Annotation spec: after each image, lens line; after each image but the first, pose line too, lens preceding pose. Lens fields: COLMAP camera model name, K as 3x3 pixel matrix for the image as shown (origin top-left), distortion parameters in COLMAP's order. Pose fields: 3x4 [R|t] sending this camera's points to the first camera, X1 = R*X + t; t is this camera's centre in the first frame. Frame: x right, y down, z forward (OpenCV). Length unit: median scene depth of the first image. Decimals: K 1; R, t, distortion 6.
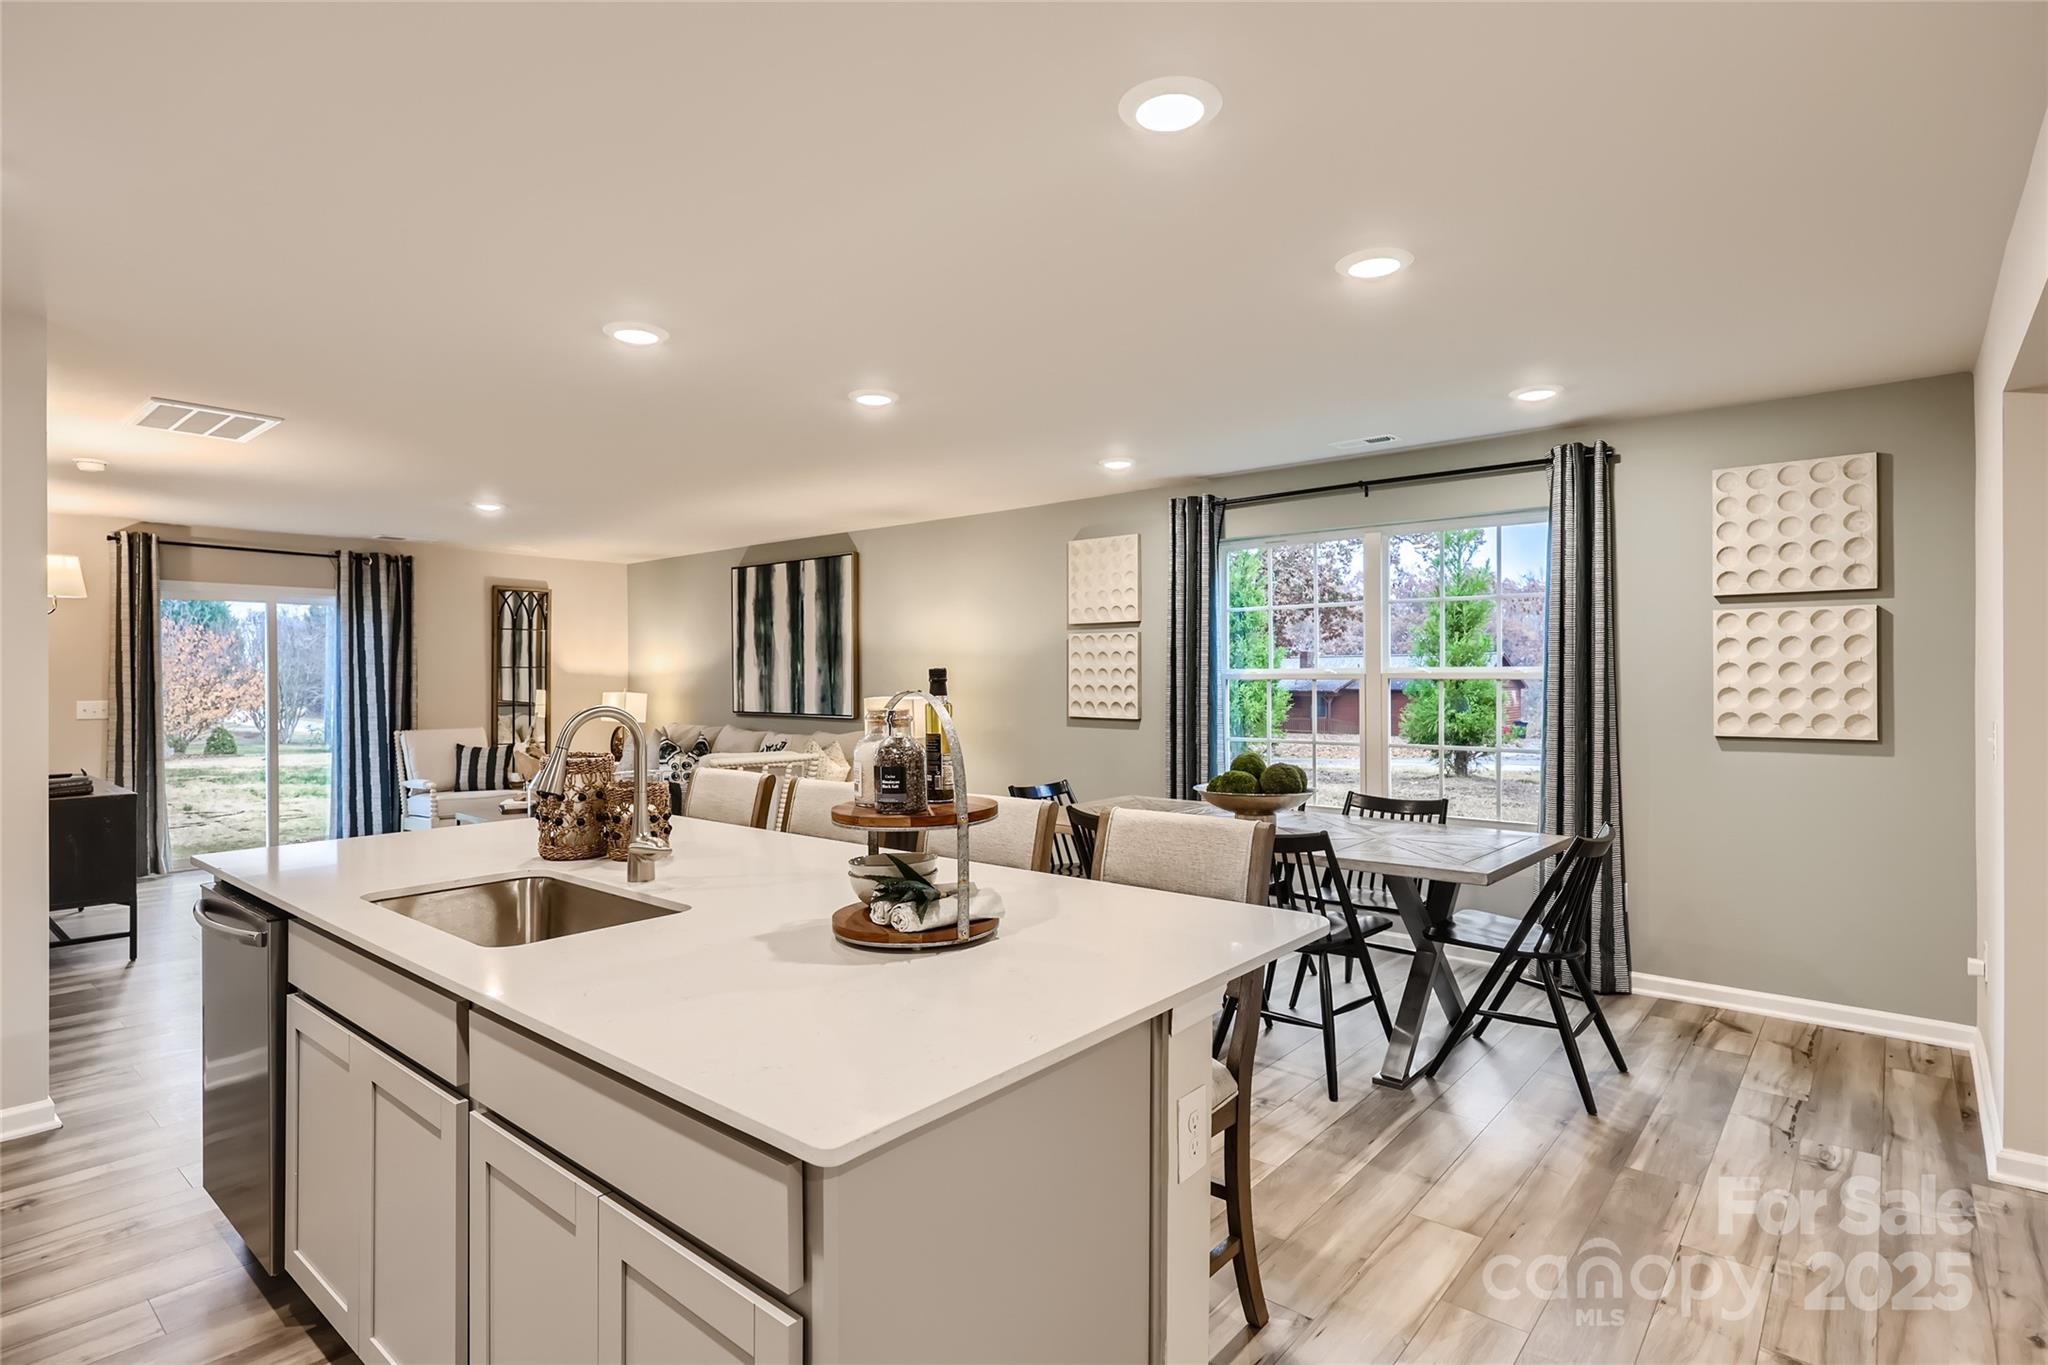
lens RADIAL K [[1026.2, 0, 1024.0], [0, 1026.2, 682.5], [0, 0, 1]] dist [0.001470, 0.000569]
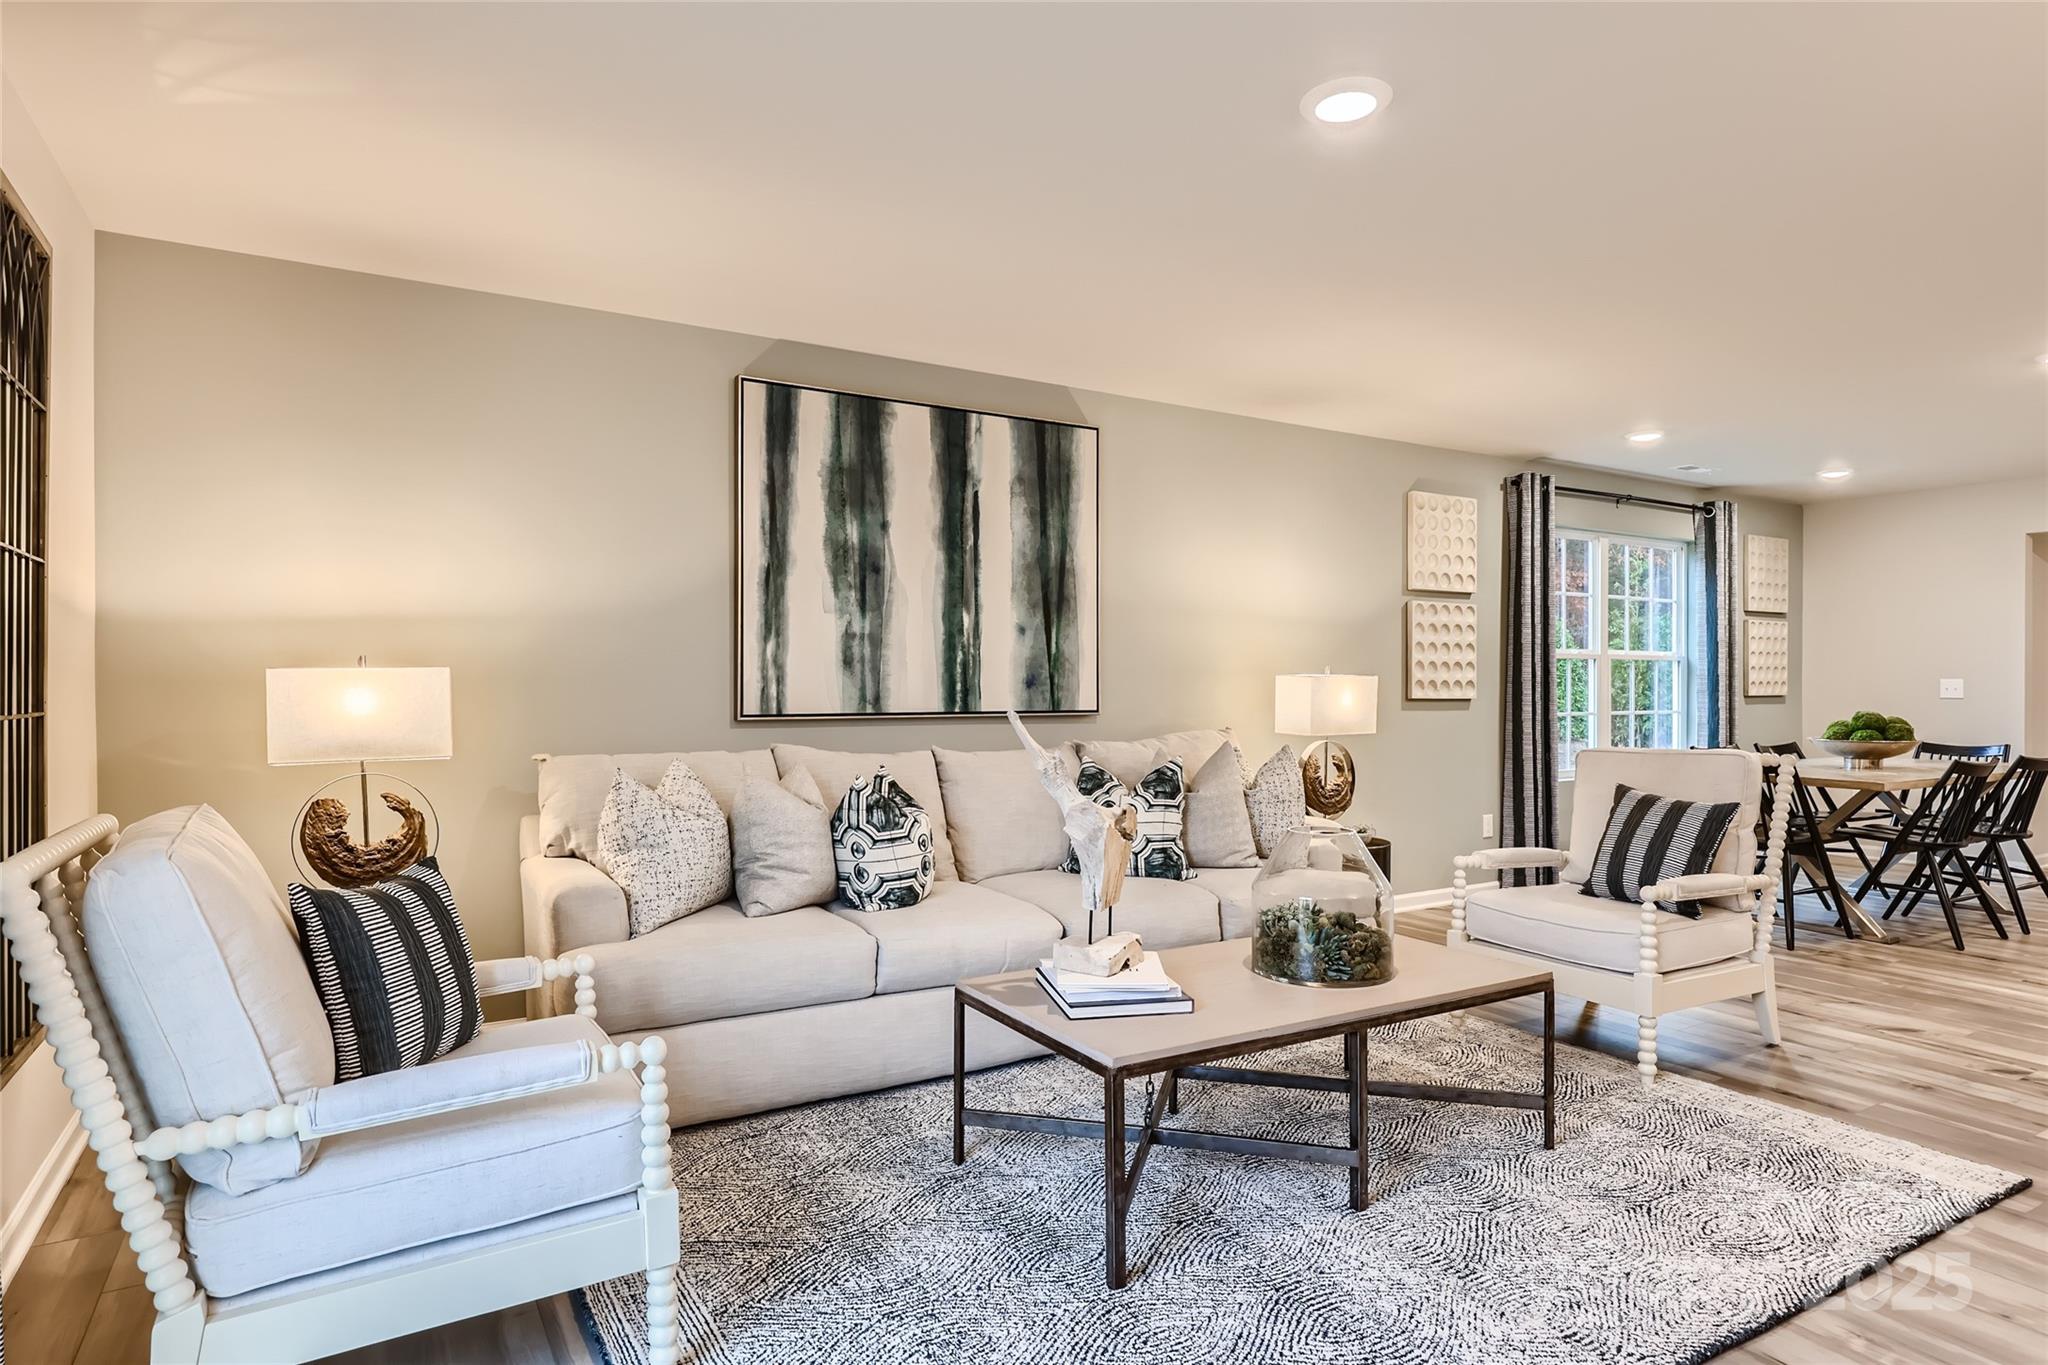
lens RADIAL K [[1137.0, 0, 1024.0], [0, 1137.0, 682.5], [0, 0, 1]] dist [-0.001828, -0.000023]
pose [[0.327291, 0.003864, 0.944916, -0.764583], [0.001026, 0.999990, -0.004445, 0.019050], [-0.944923, 0.002424, 0.327283, 0.811123]]
